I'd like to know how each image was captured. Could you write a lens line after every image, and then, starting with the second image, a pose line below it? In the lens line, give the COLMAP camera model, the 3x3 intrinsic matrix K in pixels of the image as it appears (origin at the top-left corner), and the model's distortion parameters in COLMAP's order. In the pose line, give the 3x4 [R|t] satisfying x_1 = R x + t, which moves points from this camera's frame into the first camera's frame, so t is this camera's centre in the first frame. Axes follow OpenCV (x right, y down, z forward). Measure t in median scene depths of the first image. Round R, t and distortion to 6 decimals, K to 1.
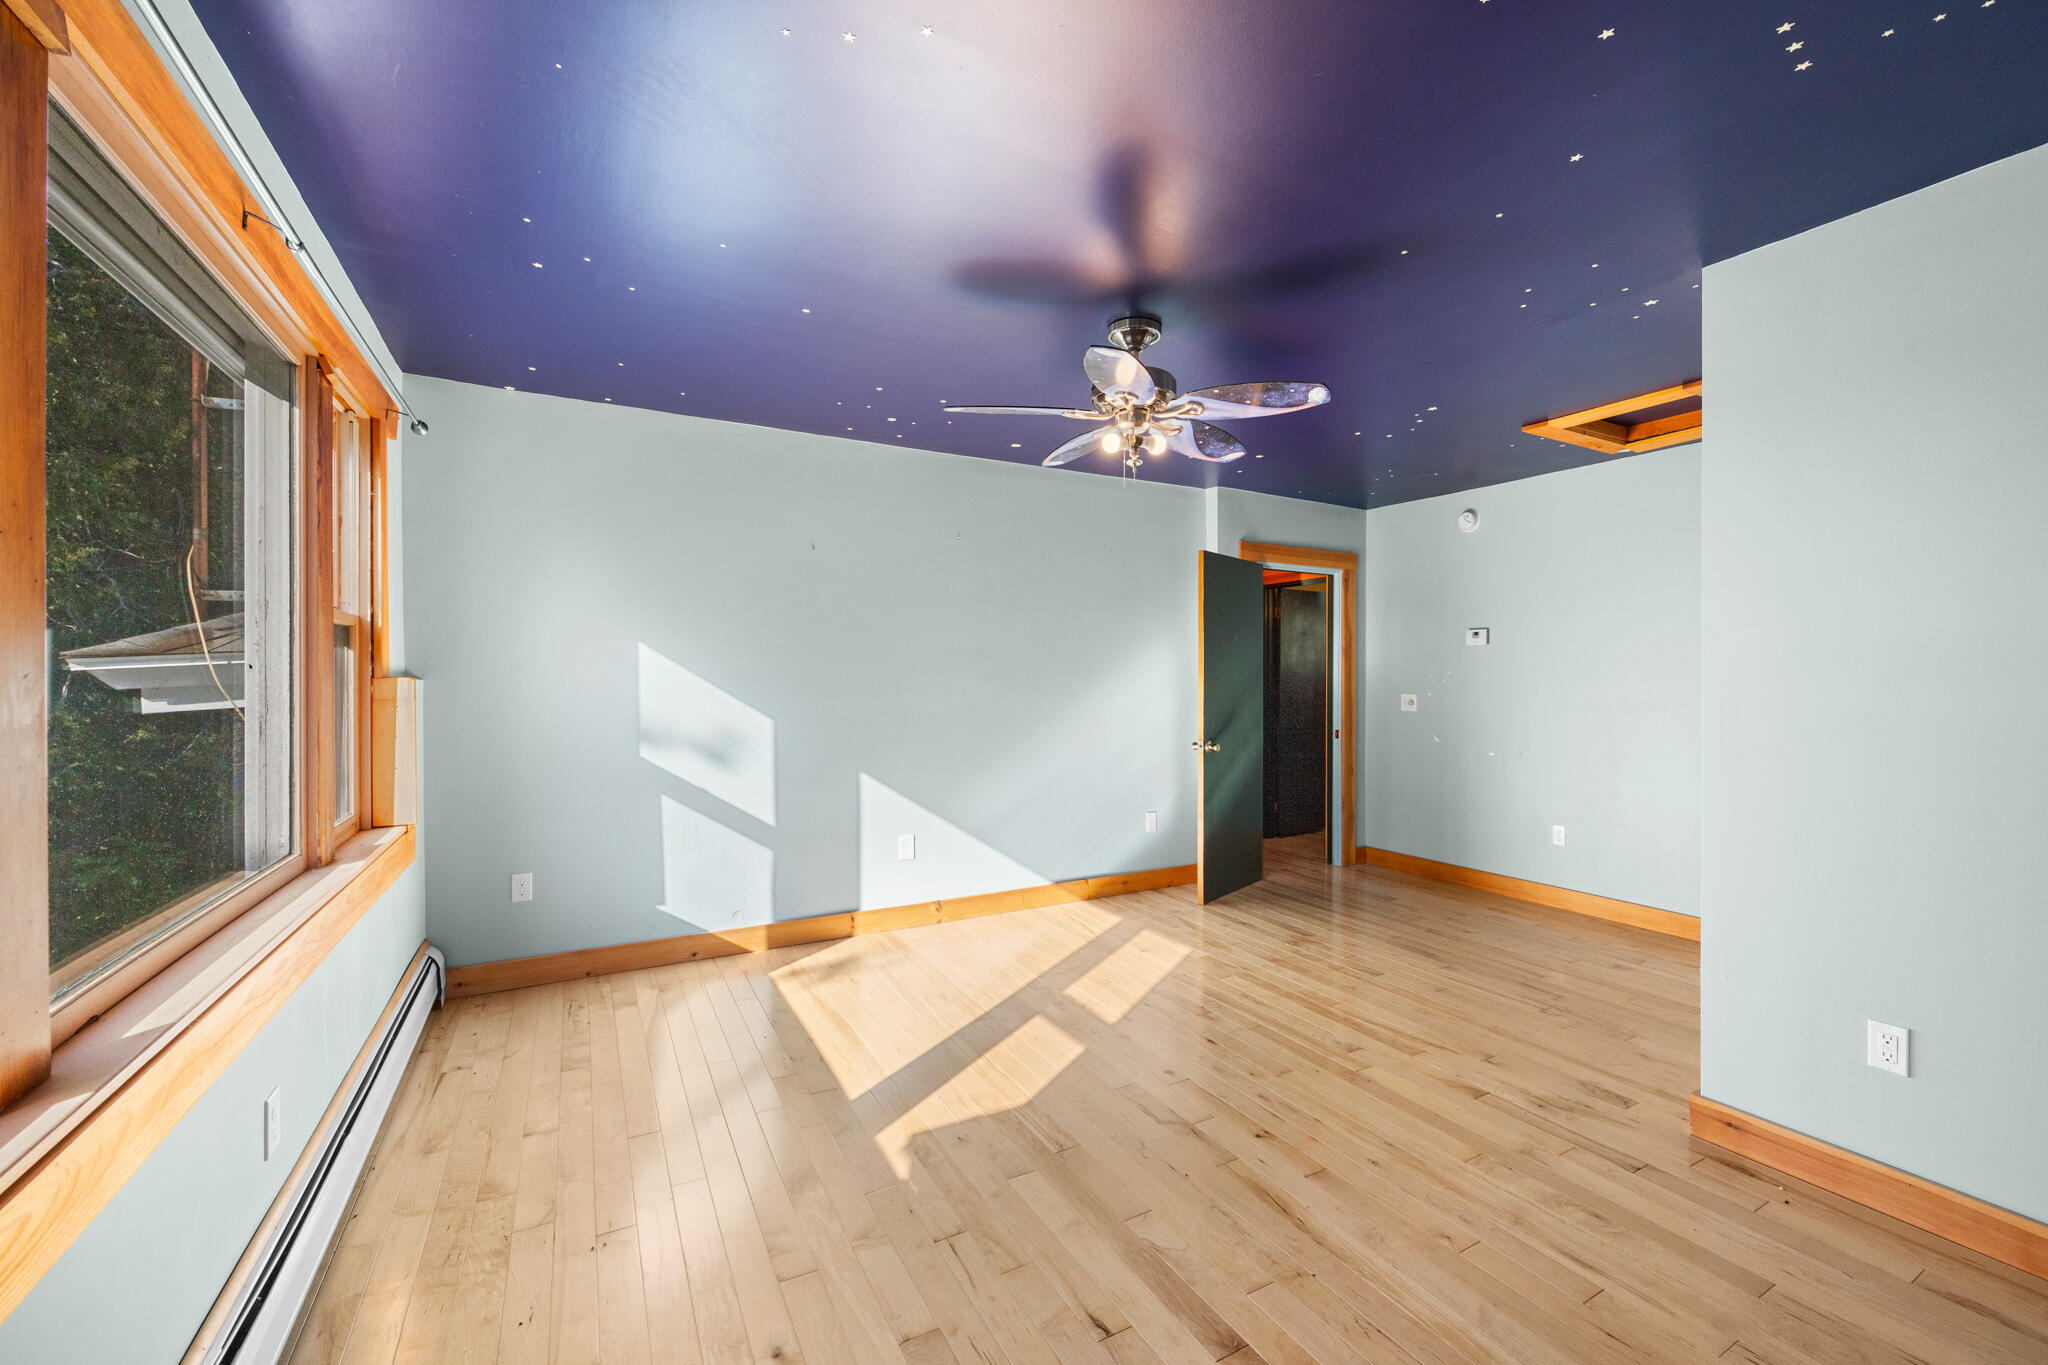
lens RADIAL K [[838.6, 0, 1013.6], [0, 838.6, 680.5], [0, 0, 1]] dist [0.001311, 0.000021]
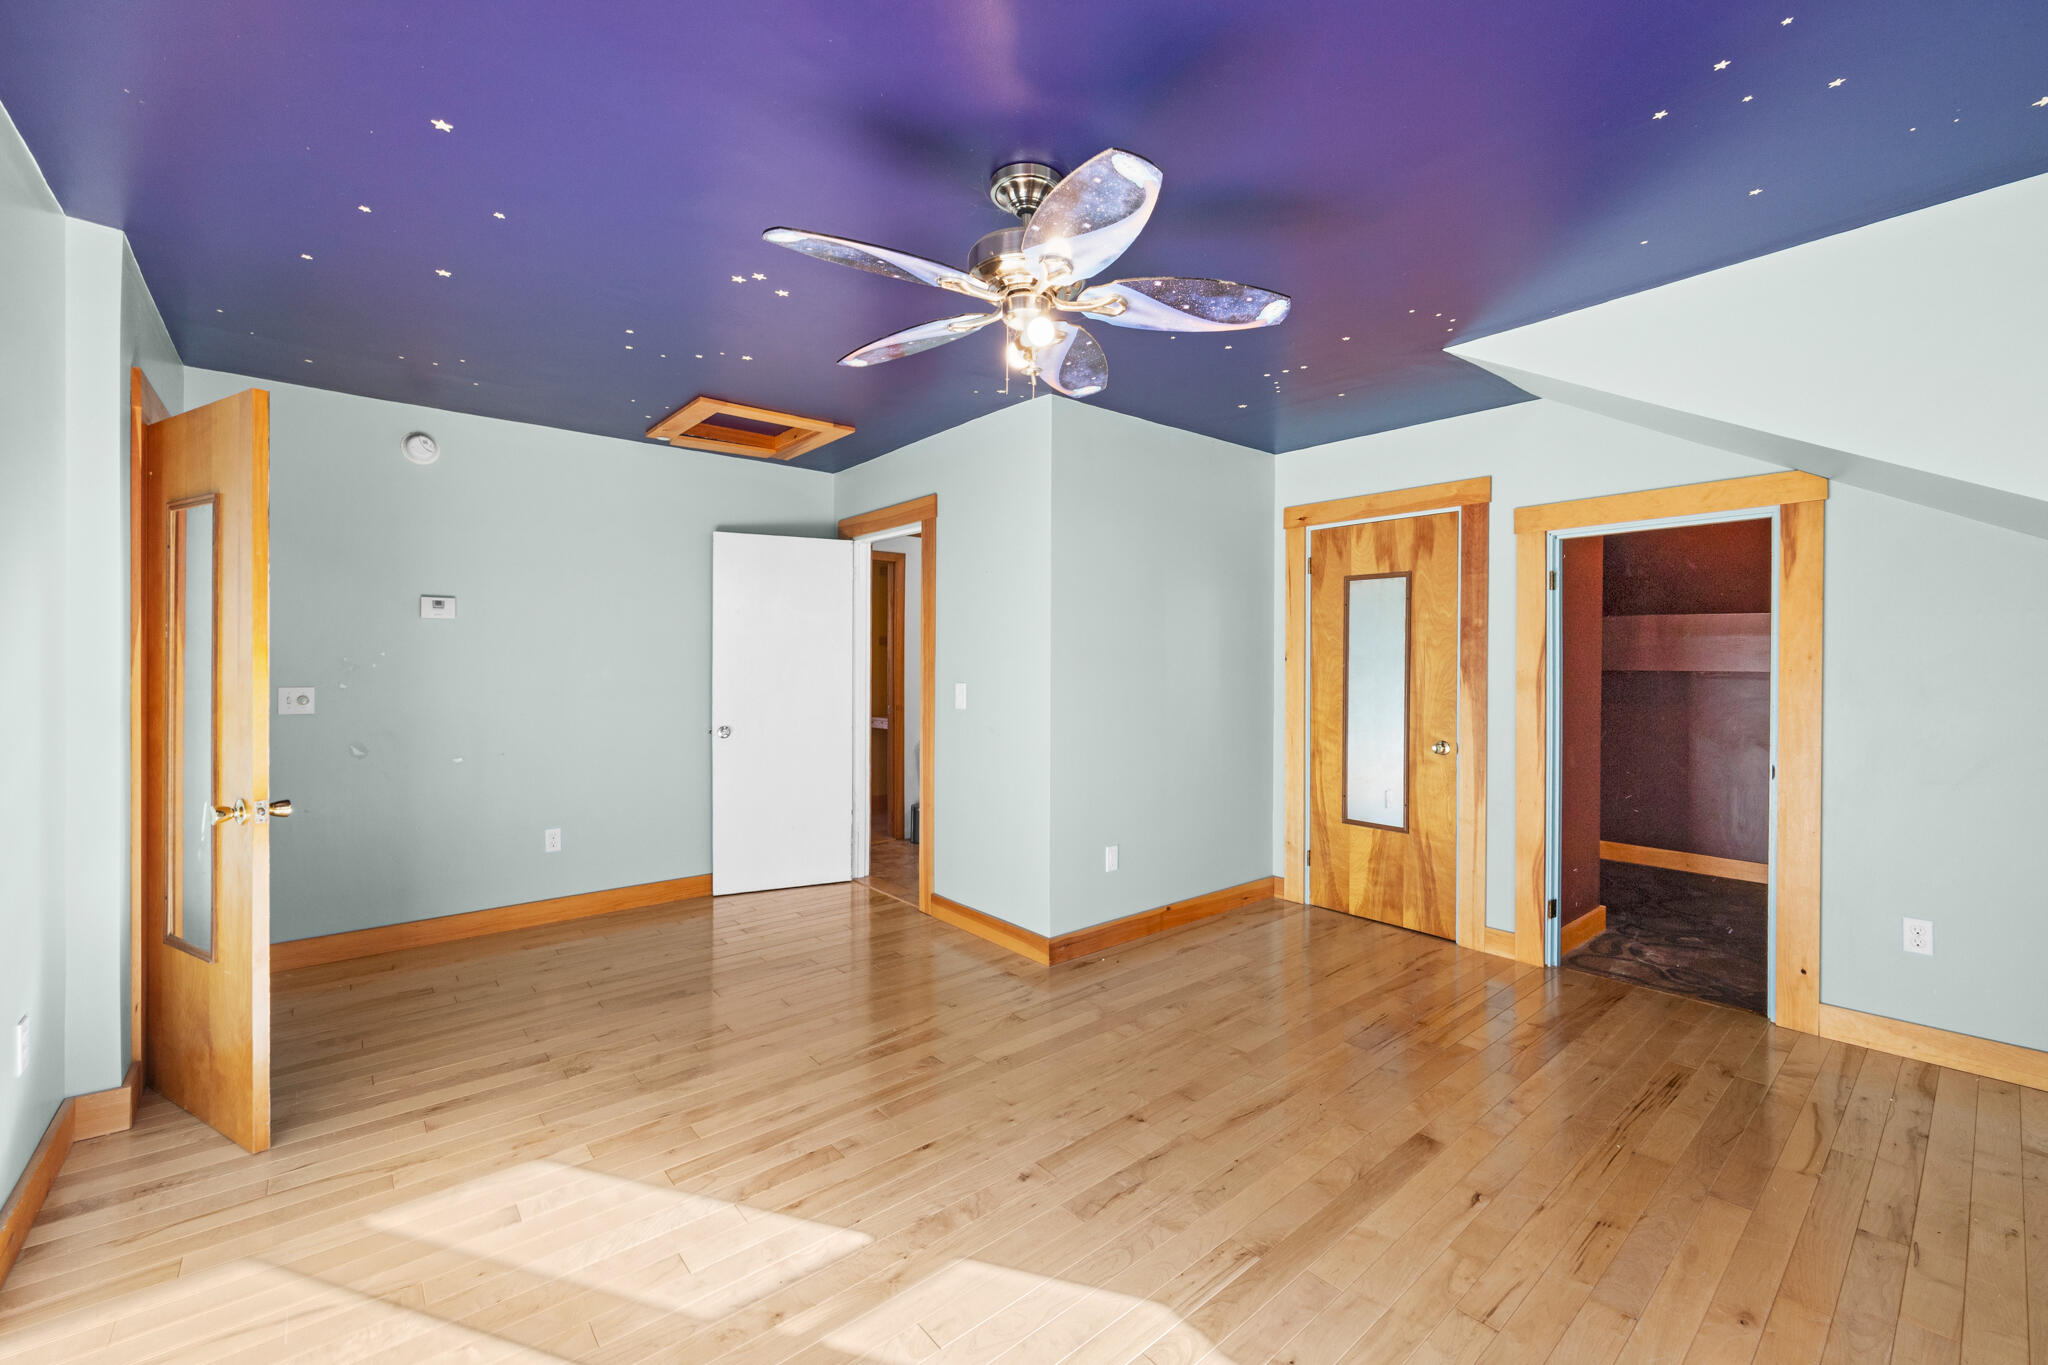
lens RADIAL K [[838.6, 0, 1069.6], [0, 838.6, 656.7], [0, 0, 1]] dist [0.001311, 0.000021]
pose [[-0.243311, 0.004568, 0.969937, -0.428108], [0.001103, 0.999990, -0.004433, -0.005459], [-0.969948, -0.000009, -0.243314, 0.855915]]
